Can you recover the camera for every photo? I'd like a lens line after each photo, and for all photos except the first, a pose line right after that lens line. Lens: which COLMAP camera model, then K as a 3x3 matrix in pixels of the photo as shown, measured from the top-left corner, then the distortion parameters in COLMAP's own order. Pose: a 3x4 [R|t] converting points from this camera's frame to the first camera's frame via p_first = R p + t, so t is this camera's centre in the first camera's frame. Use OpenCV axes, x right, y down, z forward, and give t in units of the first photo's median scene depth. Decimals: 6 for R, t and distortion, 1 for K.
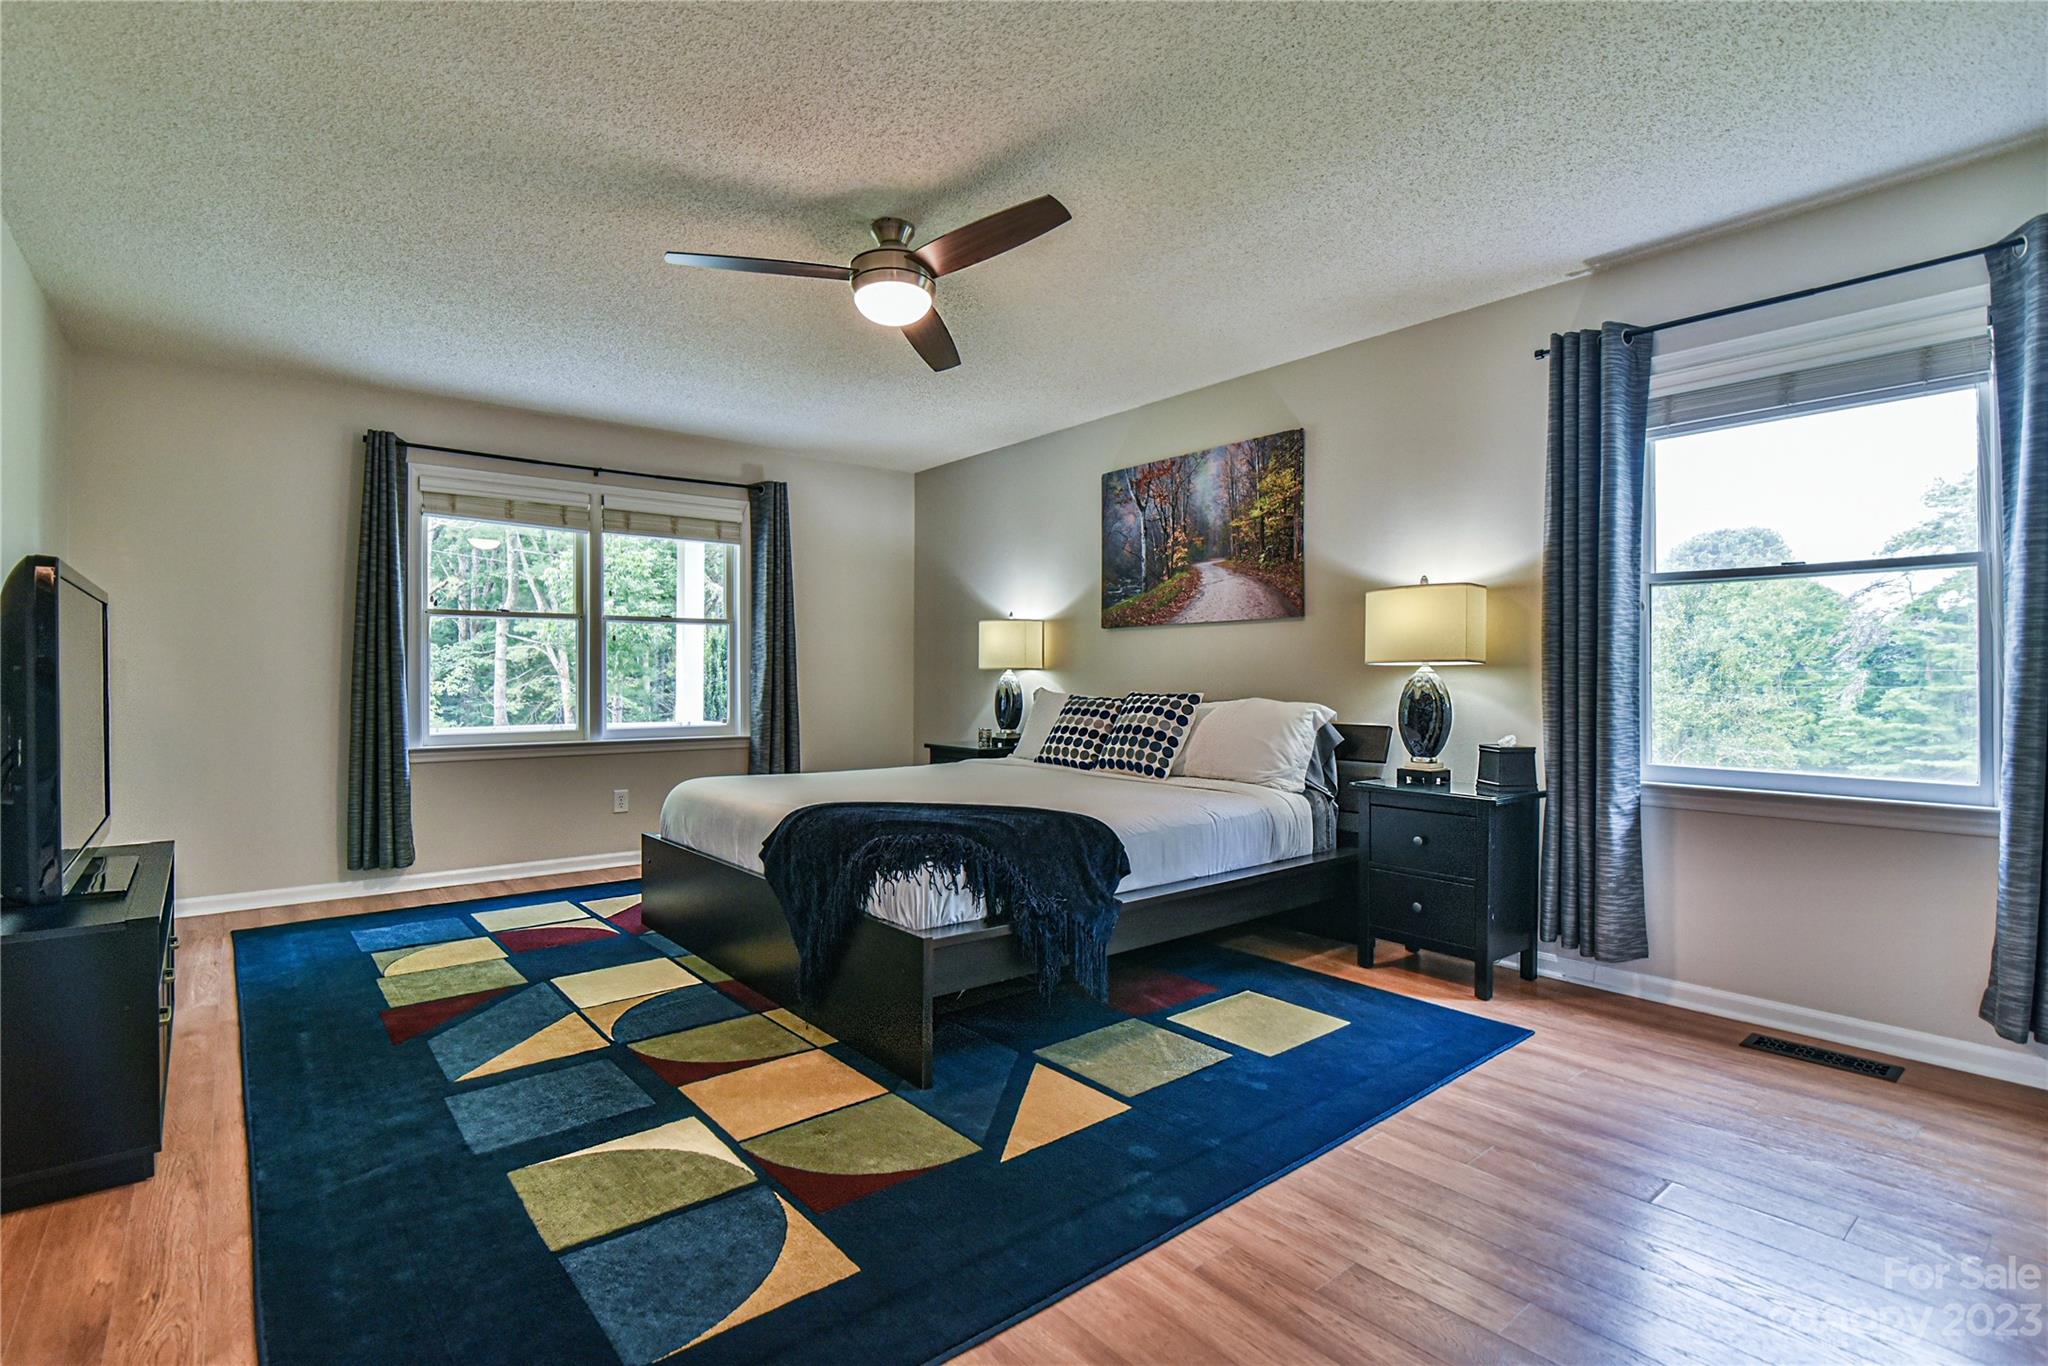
lens RADIAL K [[969.1, 0, 1025.1], [0, 969.1, 675.5], [0, 0, 1]] dist [-0.019988, 0.000241]
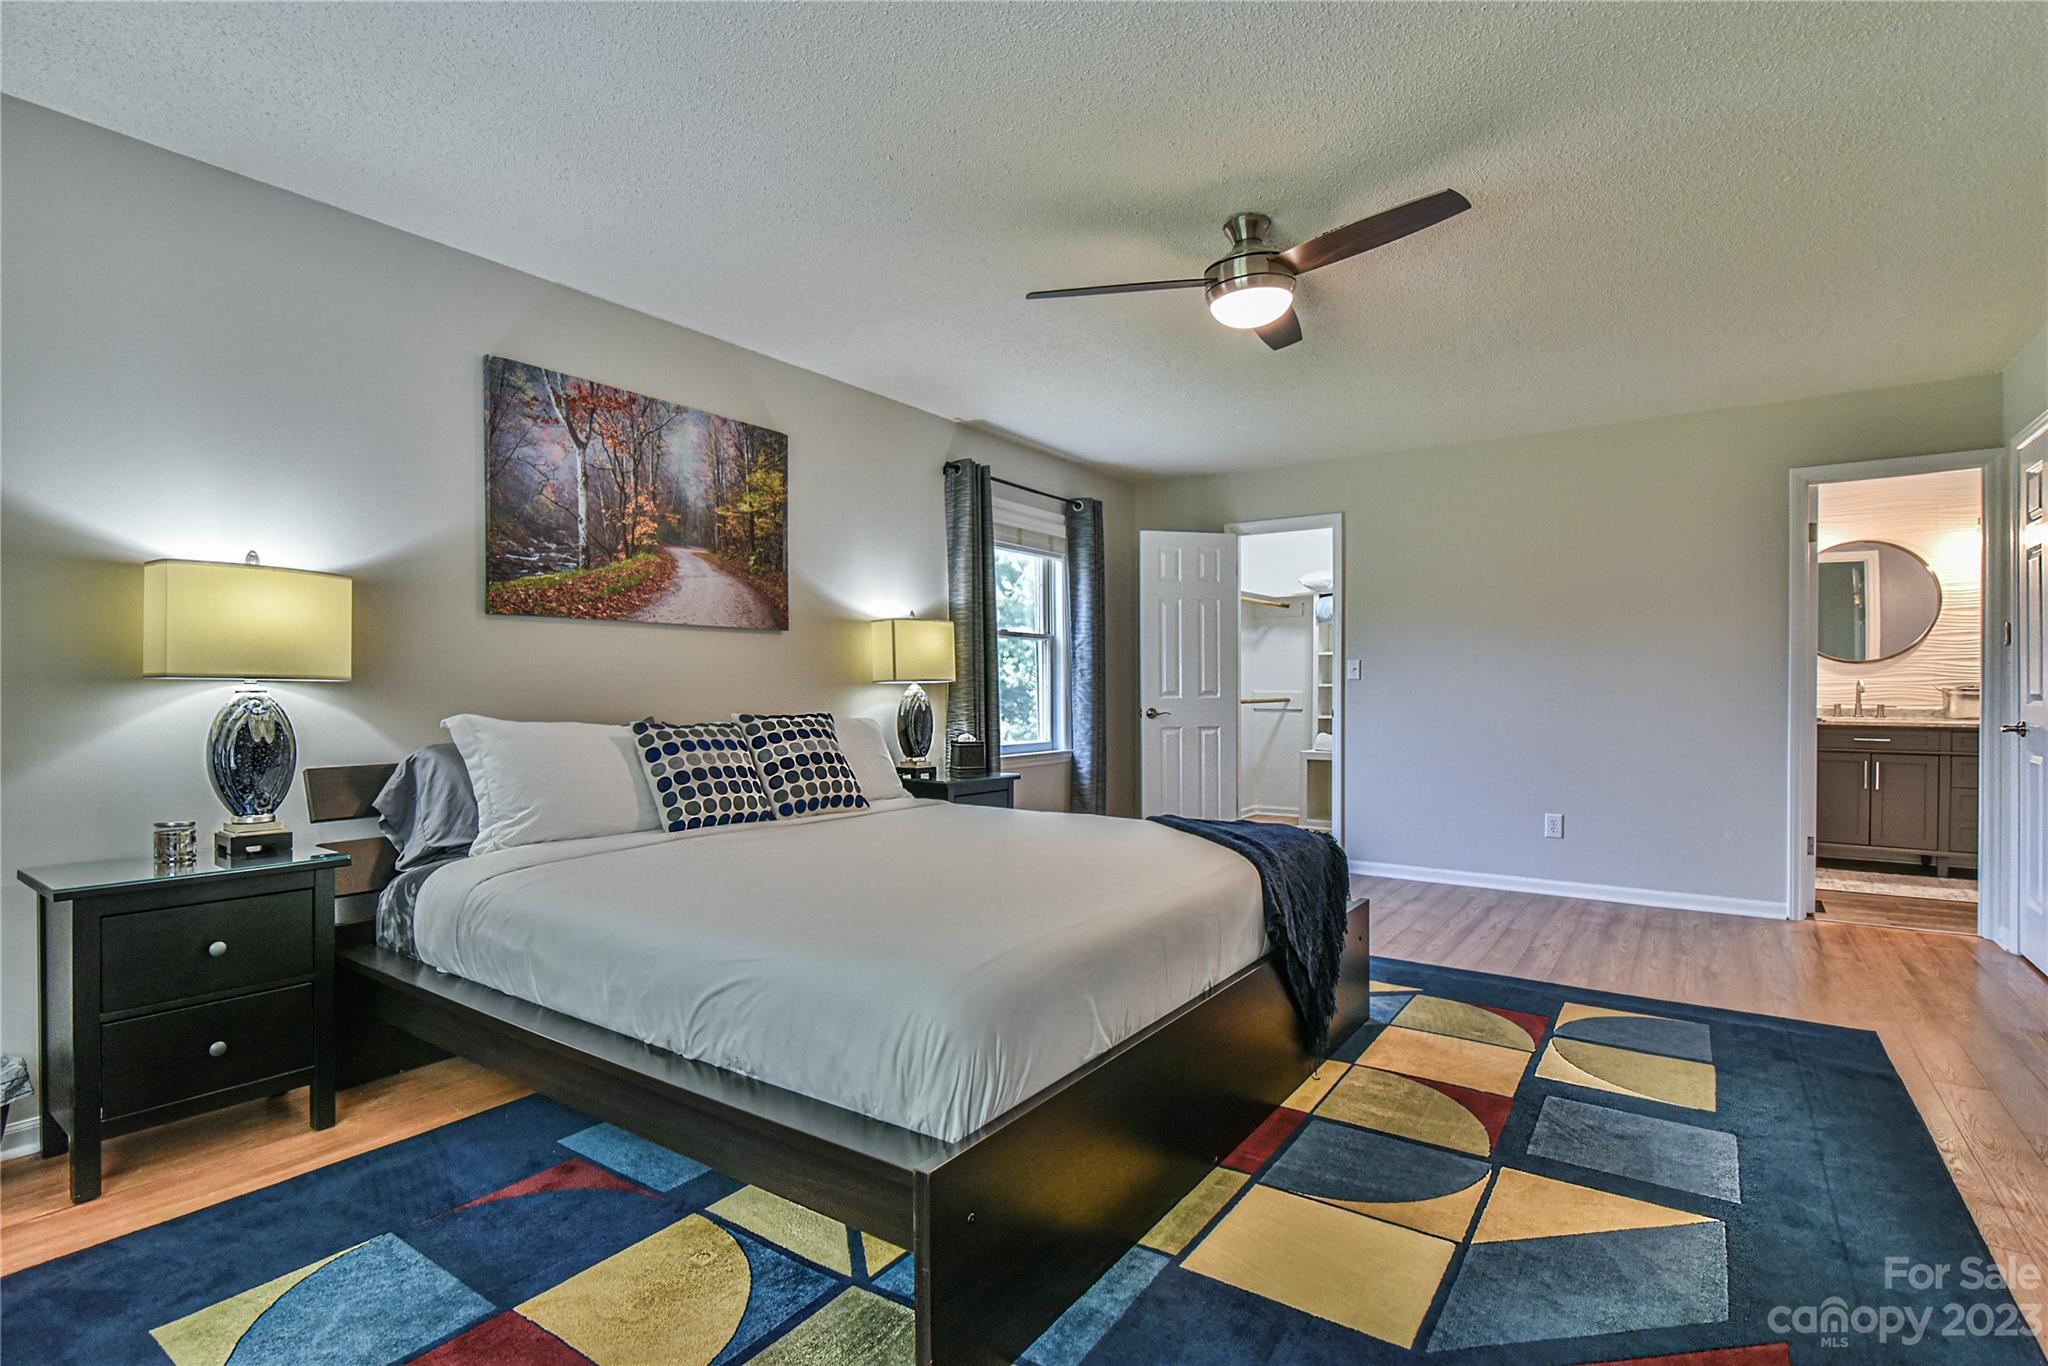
lens RADIAL K [[973.3, 0, 1011.1], [0, 973.3, 692.8], [0, 0, 1]] dist [-0.021675, 0.001281]
pose [[-0.251293, 0.000513, 0.967911, -0.667615], [0.003083, 0.999995, 0.000271, 0.001142], [-0.967906, 0.003052, -0.251294, 0.973550]]
